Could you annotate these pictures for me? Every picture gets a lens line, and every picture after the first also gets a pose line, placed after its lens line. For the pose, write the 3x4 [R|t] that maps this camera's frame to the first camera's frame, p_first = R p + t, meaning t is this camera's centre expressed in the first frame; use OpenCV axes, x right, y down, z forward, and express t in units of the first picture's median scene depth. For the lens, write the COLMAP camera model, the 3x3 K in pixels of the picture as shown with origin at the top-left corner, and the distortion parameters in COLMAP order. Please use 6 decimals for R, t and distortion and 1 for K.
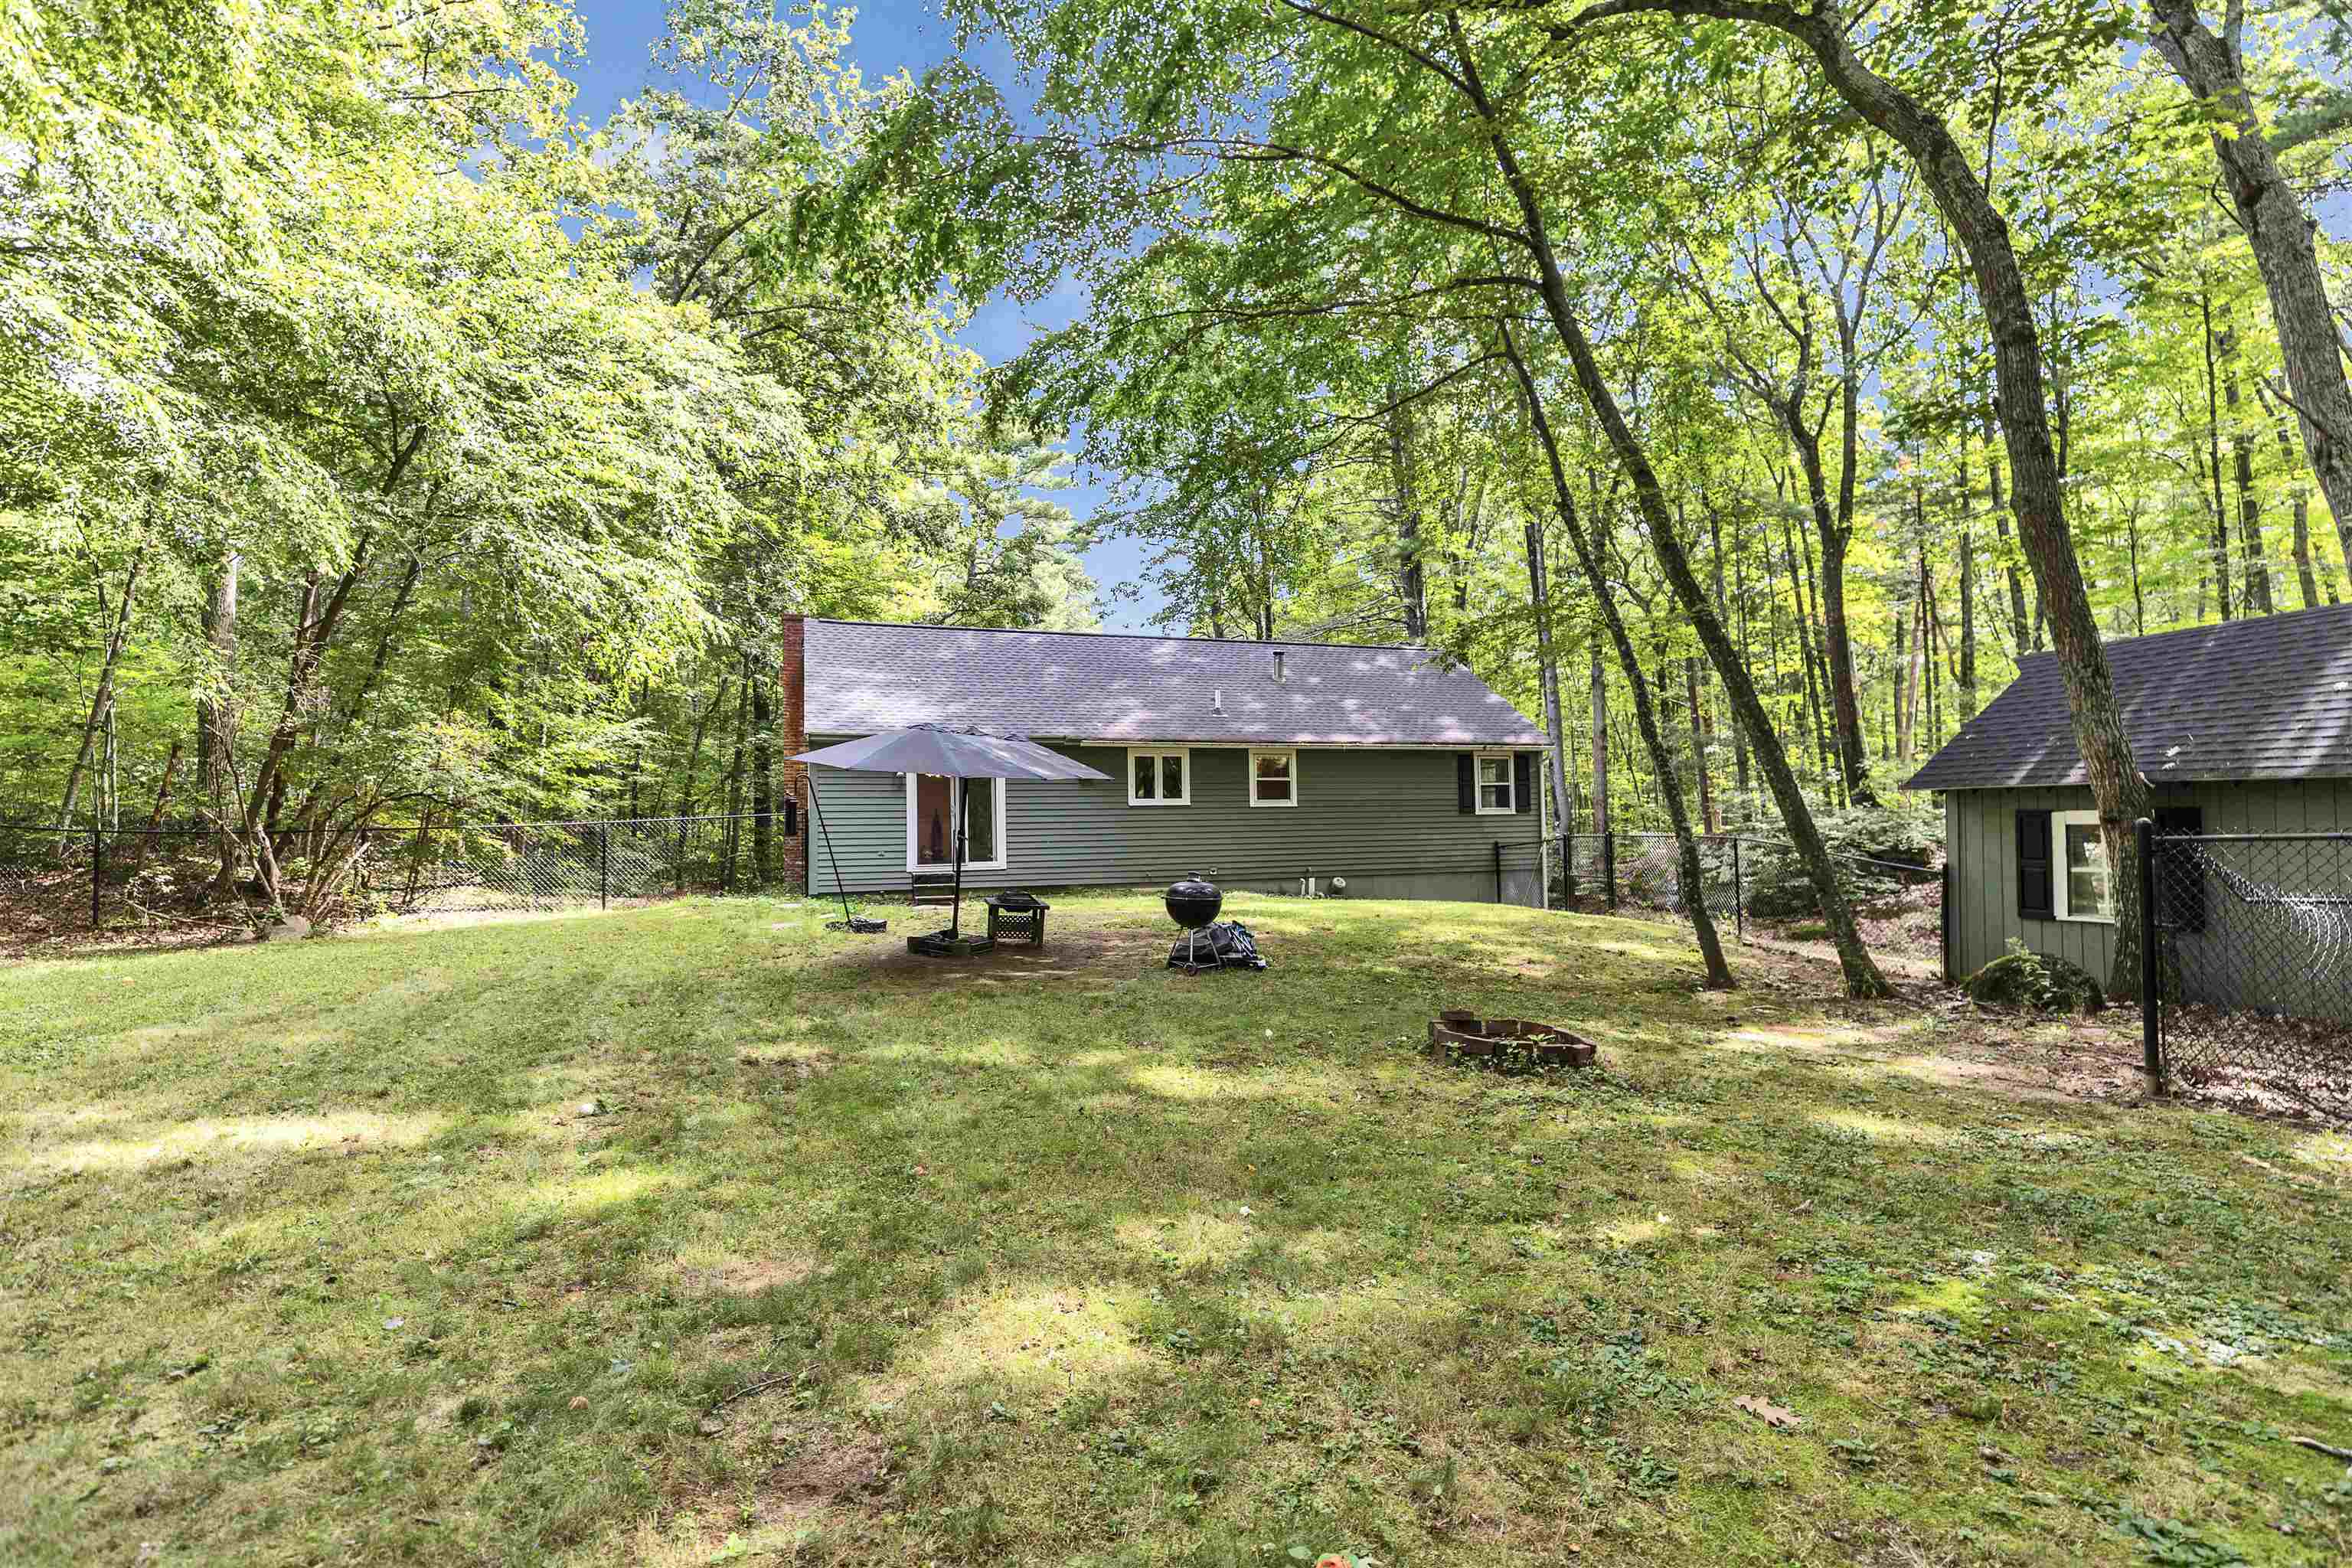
lens RADIAL K [[1039.4, 0, 1172.0], [0, 1039.4, 723.0], [0, 0, 1]] dist [0.003700, -0.000151]
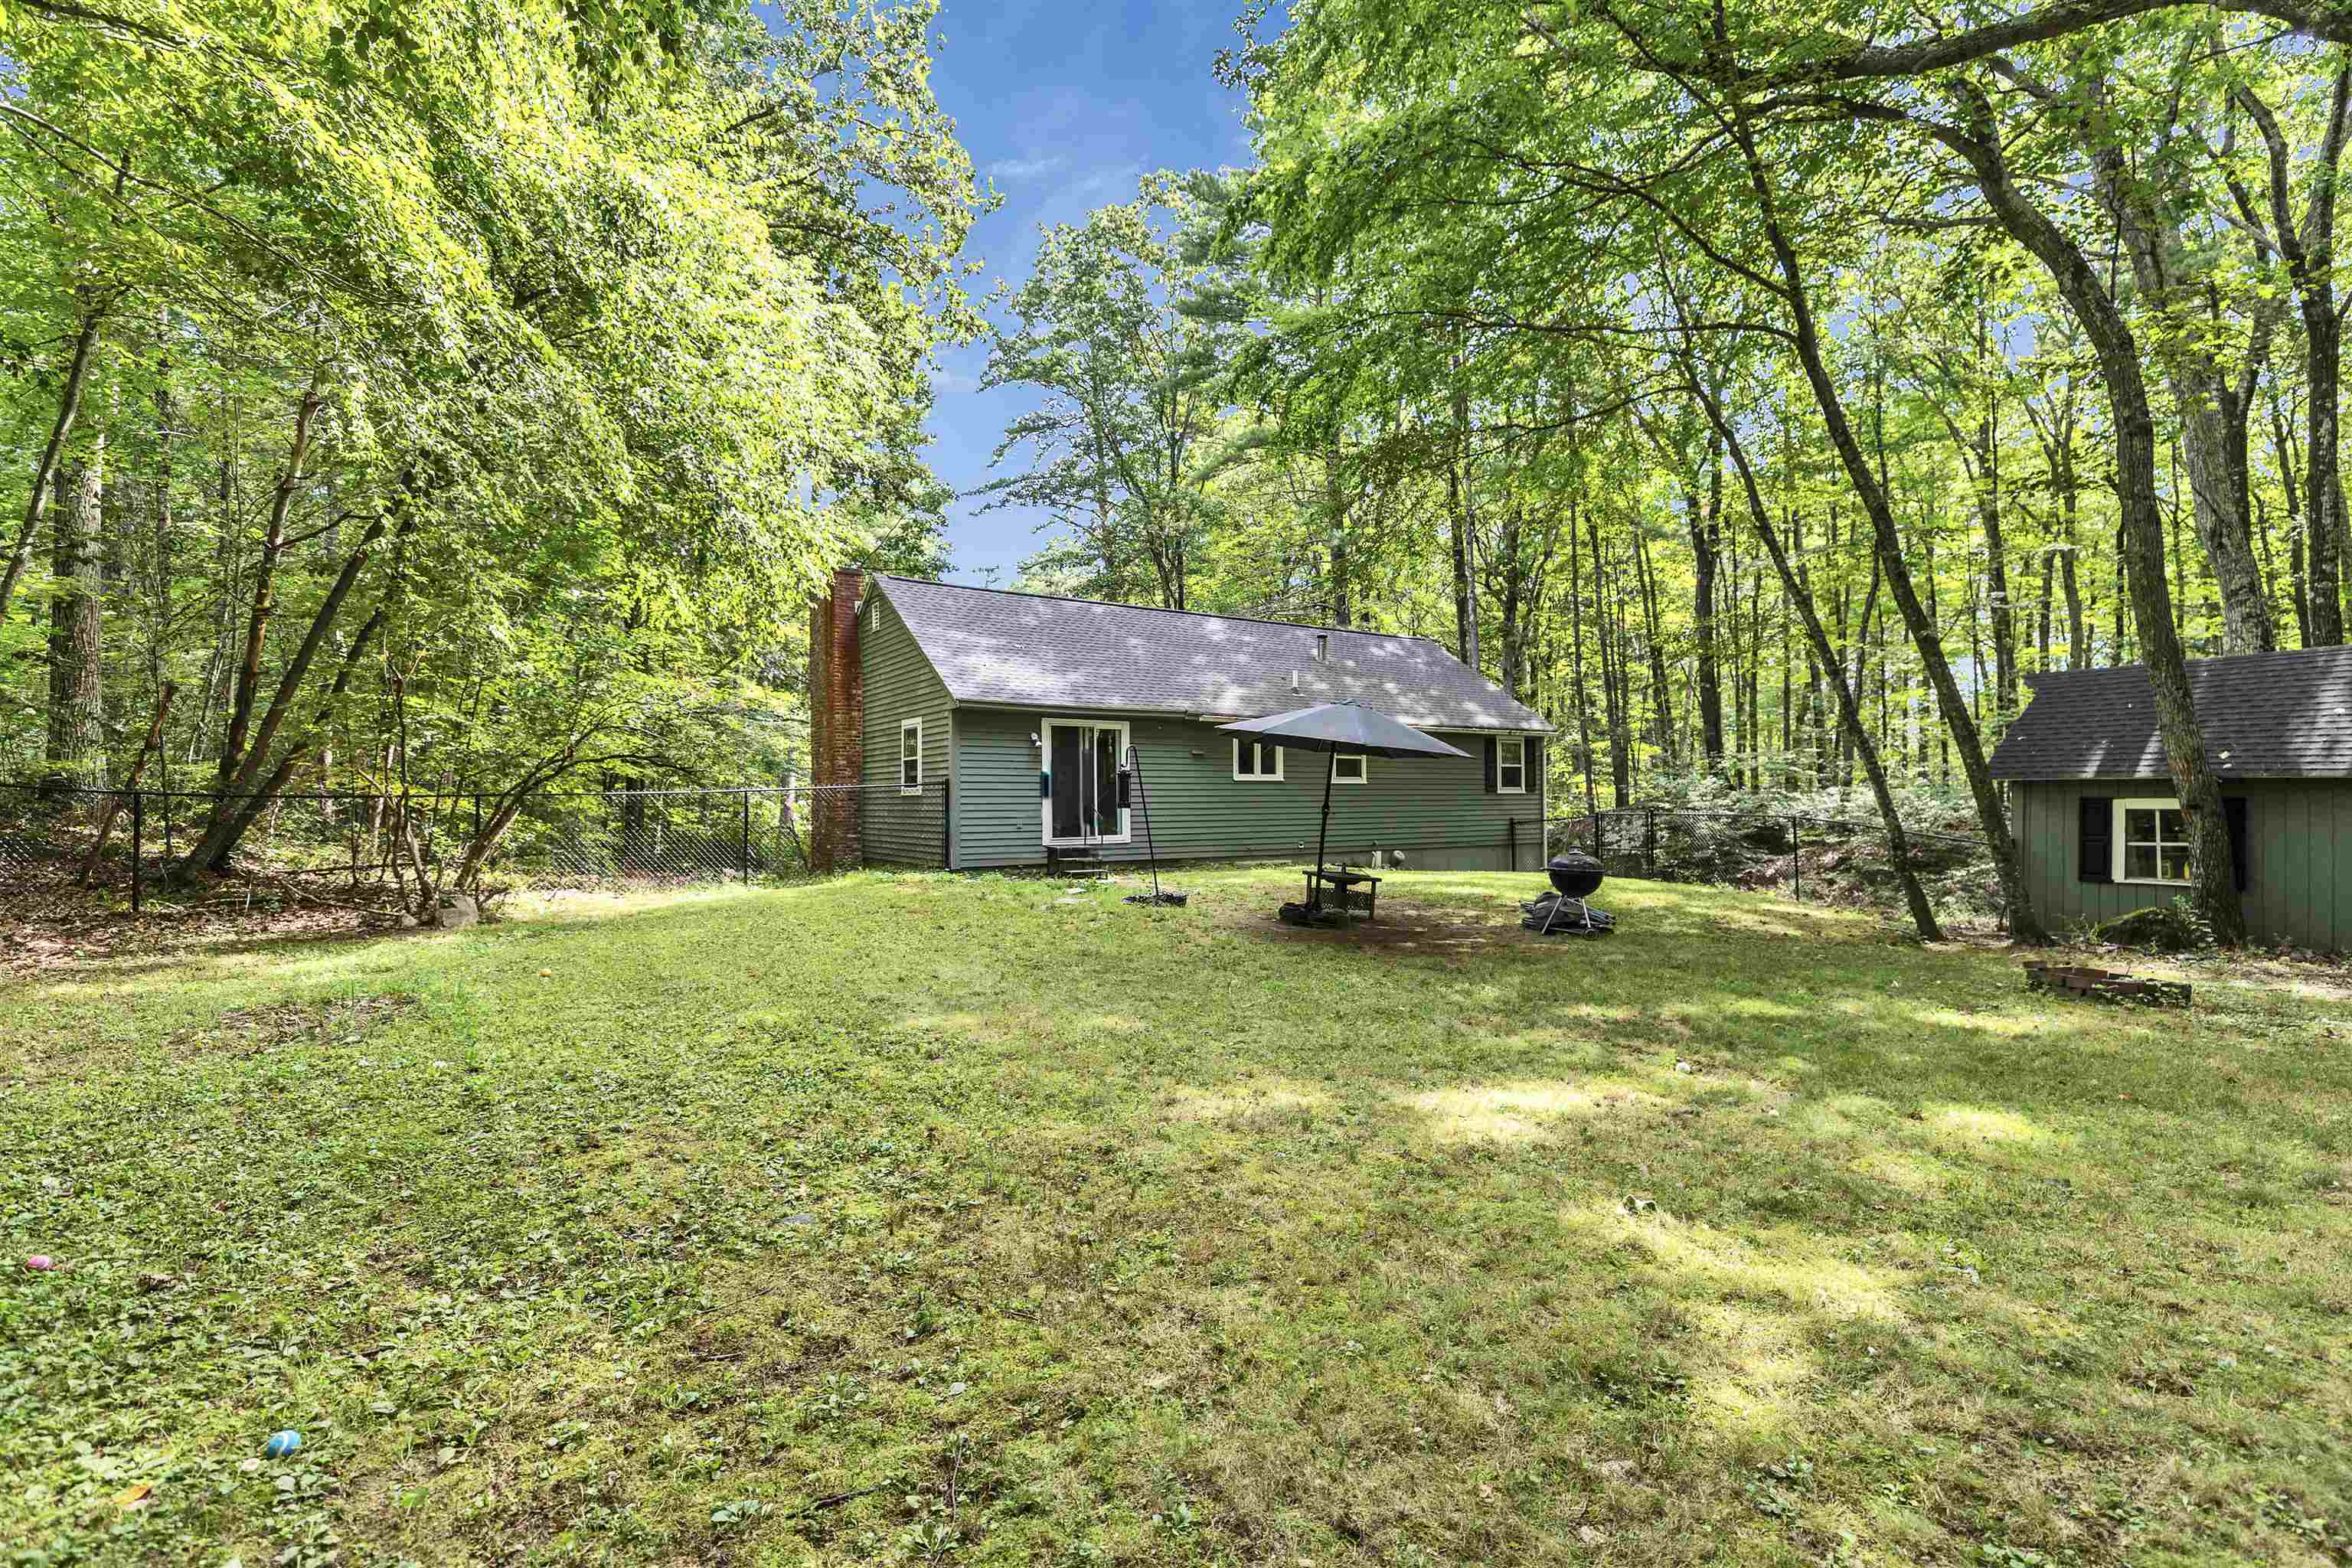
lens RADIAL K [[1039.4, 0, 1172.0], [0, 1039.4, 723.0], [0, 0, 1]] dist [0.003700, -0.000151]
pose [[0.965733, 0.029699, 0.257833, -0.390559], [-0.036340, 0.999118, 0.021028, 0.004074], [-0.256981, -0.029677, 0.965961, 0.033939]]
